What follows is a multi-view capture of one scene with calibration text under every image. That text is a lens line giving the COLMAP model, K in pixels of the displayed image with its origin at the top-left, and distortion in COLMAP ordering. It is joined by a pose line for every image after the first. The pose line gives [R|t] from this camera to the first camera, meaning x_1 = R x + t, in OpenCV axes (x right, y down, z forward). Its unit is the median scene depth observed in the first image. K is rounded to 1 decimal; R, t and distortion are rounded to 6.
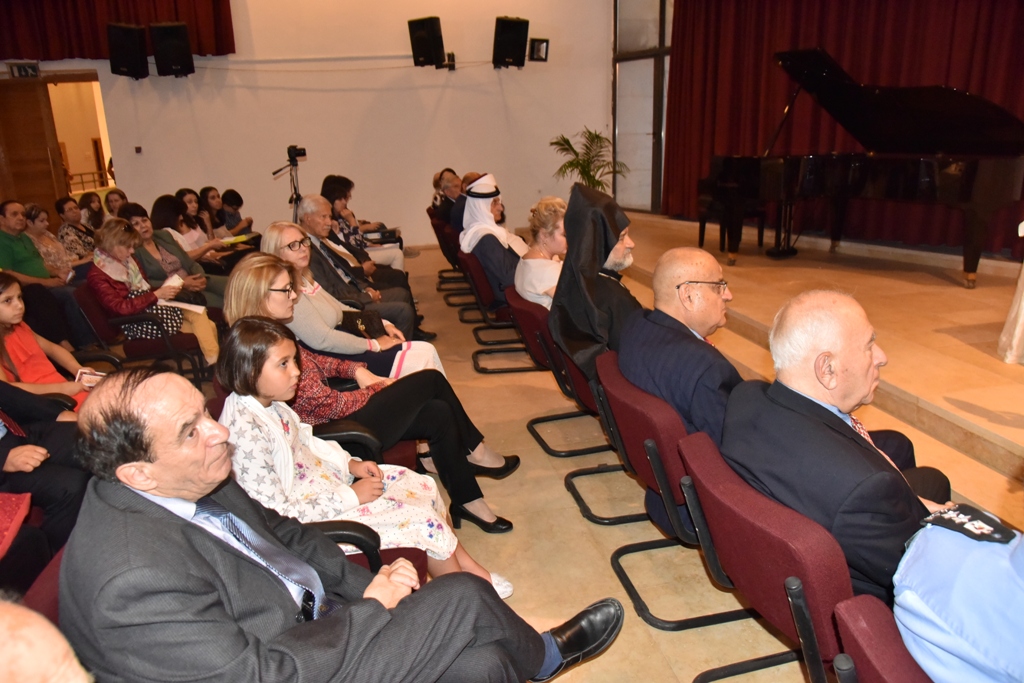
lens RADIAL K [[702.5, 0, 516.4], [0, 702.5, 340.6], [0, 0, 1]] dist [-0.122743, 0.078232]
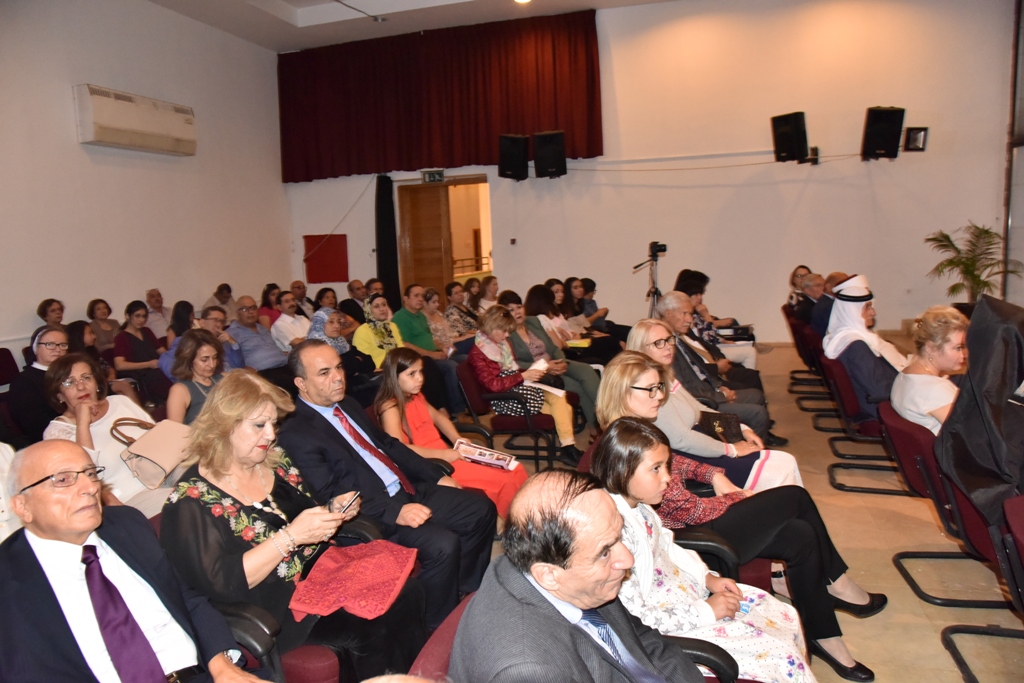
lens RADIAL K [[702.5, 0, 516.4], [0, 702.5, 340.6], [0, 0, 1]] dist [-0.122743, 0.078232]
pose [[0.886764, 0.055806, -0.458841, -0.024874], [-0.113263, 0.988656, -0.098649, -0.010835], [0.448130, 0.139448, 0.883025, -0.004589]]
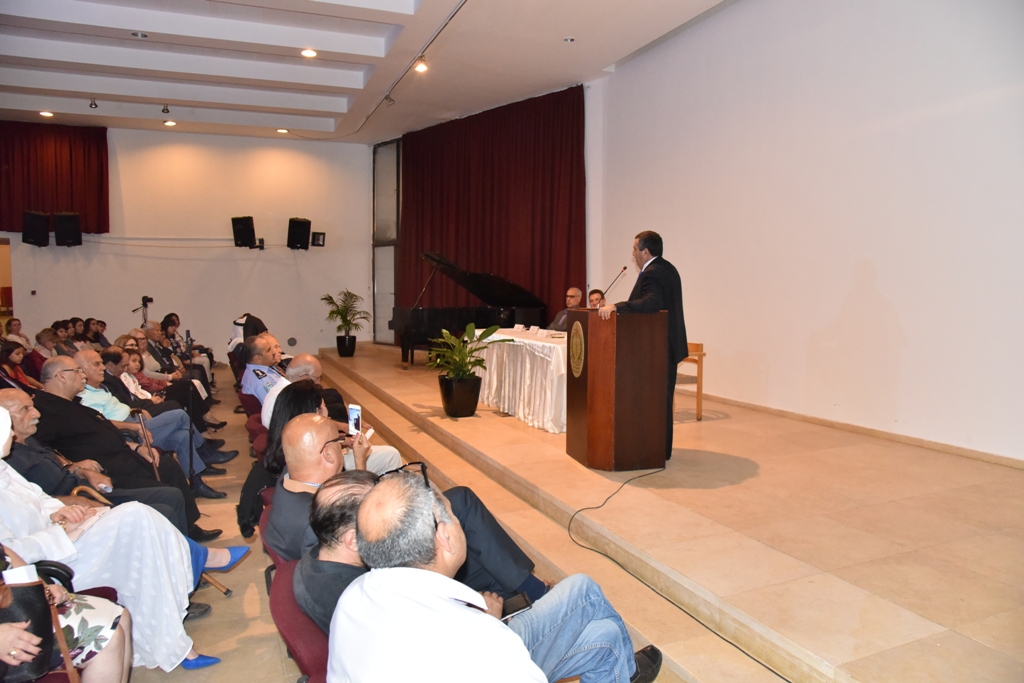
lens RADIAL K [[702.5, 0, 516.4], [0, 702.5, 340.6], [0, 0, 1]] dist [-0.122743, 0.078232]
pose [[0.981979, 0.017571, 0.188173, 0.388027], [0.023074, 0.977075, -0.211644, 0.303356], [-0.187577, 0.212171, 0.959061, -1.143539]]
